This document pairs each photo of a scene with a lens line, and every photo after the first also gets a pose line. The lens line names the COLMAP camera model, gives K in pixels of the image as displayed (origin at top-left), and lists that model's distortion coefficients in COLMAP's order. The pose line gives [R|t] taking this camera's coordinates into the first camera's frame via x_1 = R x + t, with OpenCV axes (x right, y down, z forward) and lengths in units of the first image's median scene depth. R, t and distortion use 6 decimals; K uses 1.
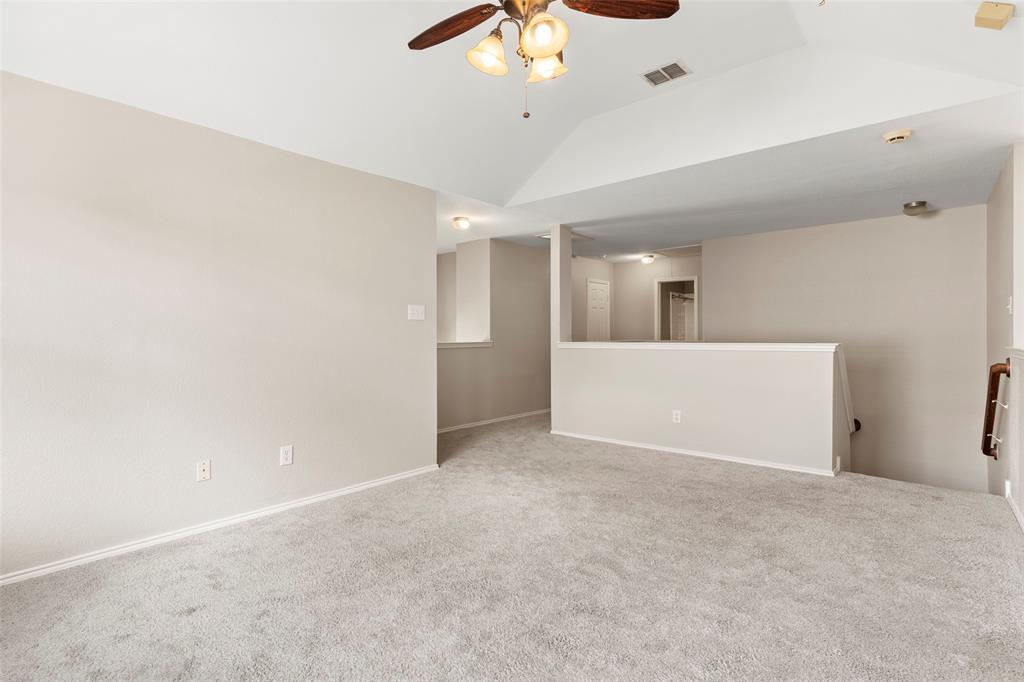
lens RADIAL K [[494.9, 0, 508.6], [0, 494.9, 338.1], [0, 0, 1]] dist [-0.000609, 0.000736]
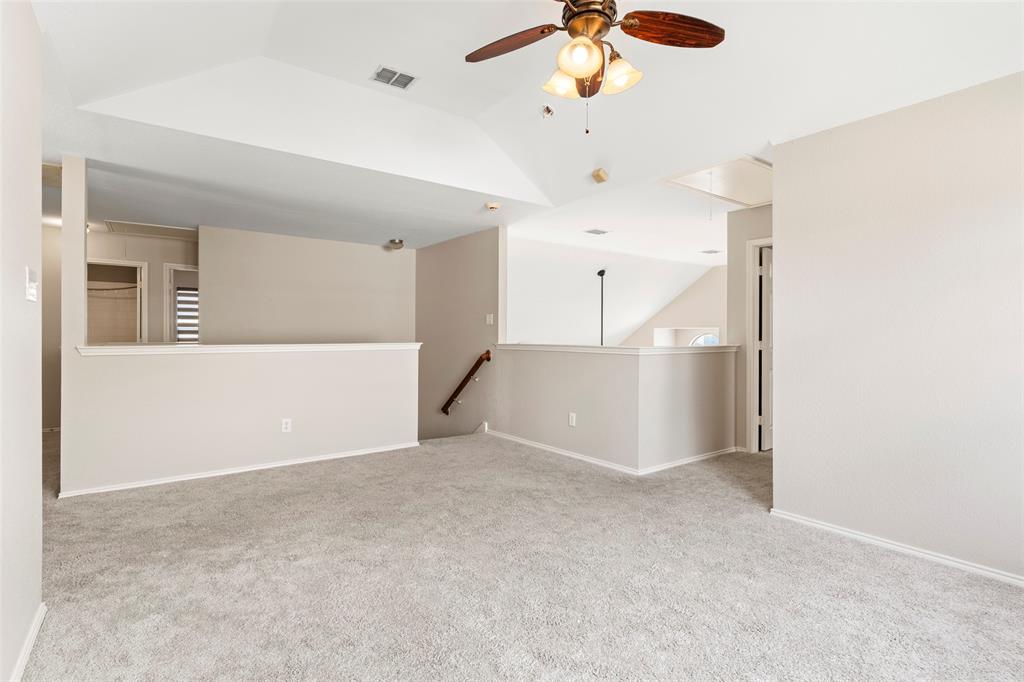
lens RADIAL K [[494.9, 0, 508.7], [0, 494.9, 339.6], [0, 0, 1]] dist [-0.000609, 0.000736]
pose [[0.213058, -0.002346, 0.977037, -0.555883], [0.001529, 0.999997, 0.002067, 0.000169], [-0.977038, 0.001054, 0.213061, 0.494962]]
